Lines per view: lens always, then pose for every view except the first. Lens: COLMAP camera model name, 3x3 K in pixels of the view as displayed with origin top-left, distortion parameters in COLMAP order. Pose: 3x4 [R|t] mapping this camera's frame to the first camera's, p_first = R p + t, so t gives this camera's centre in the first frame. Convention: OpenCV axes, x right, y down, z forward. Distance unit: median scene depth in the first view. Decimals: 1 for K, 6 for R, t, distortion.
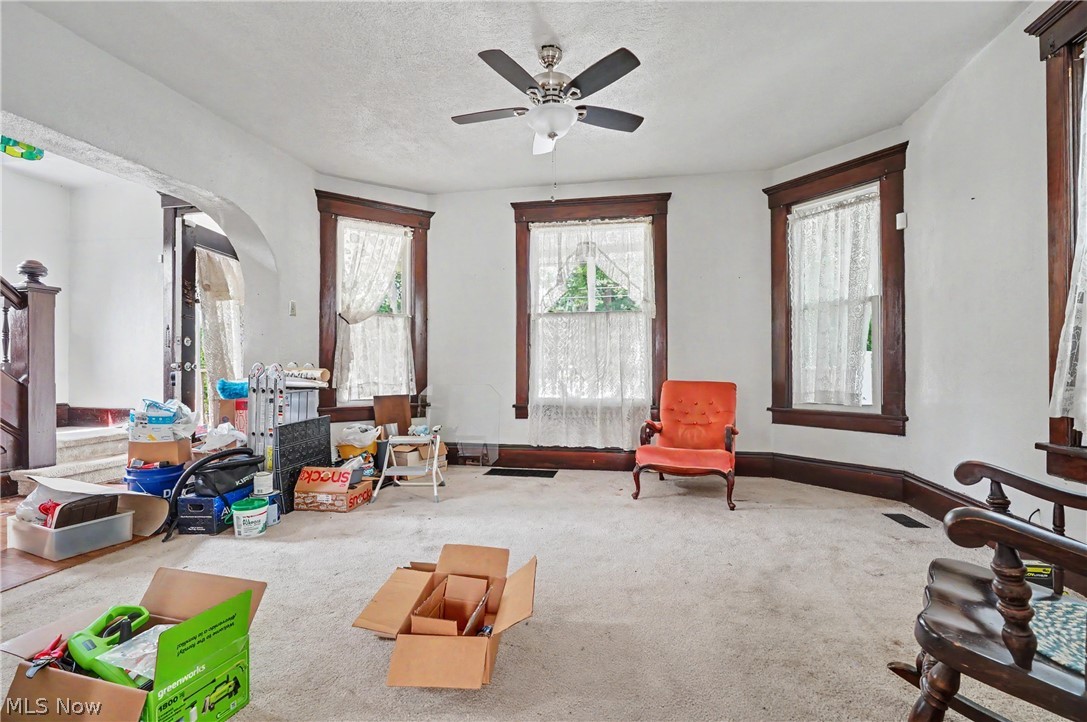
lens RADIAL K [[506.2, 0, 545.5], [0, 506.2, 364.5], [0, 0, 1]] dist [-0.003653, 0.000460]
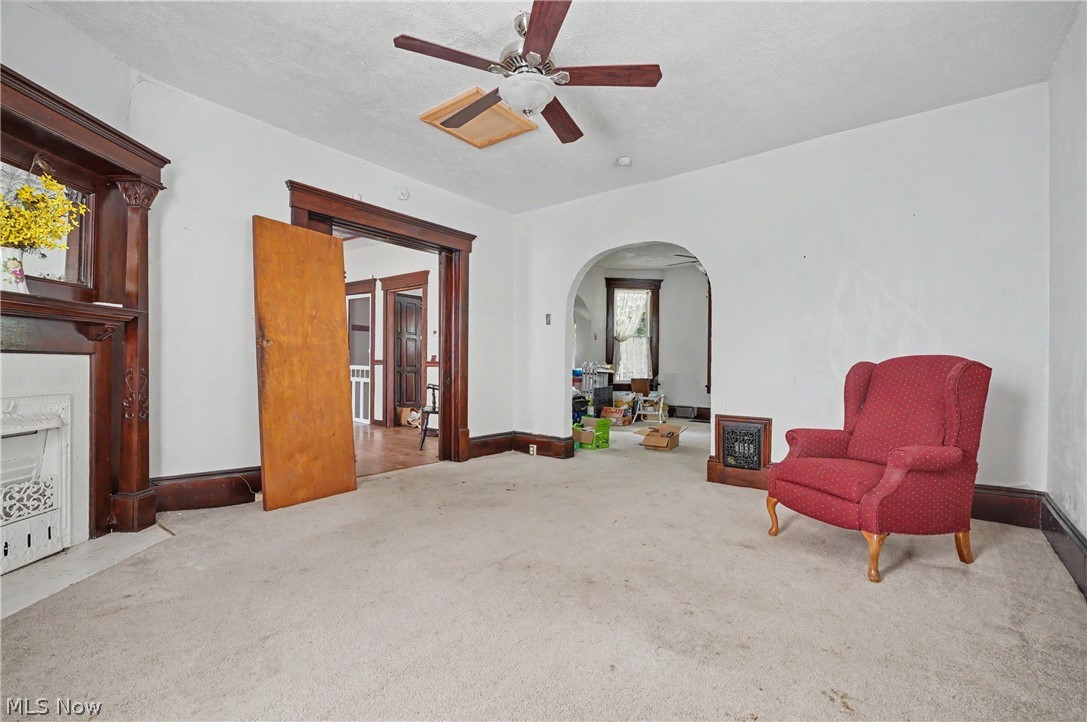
lens RADIAL K [[506.2, 0, 546.3], [0, 506.2, 360.8], [0, 0, 1]] dist [-0.003653, 0.000460]
pose [[0.893511, 0.008202, -0.448967, 0.252564], [-0.007172, 0.999966, 0.003994, -0.011890], [0.448984, -0.000349, 0.893540, -0.919353]]
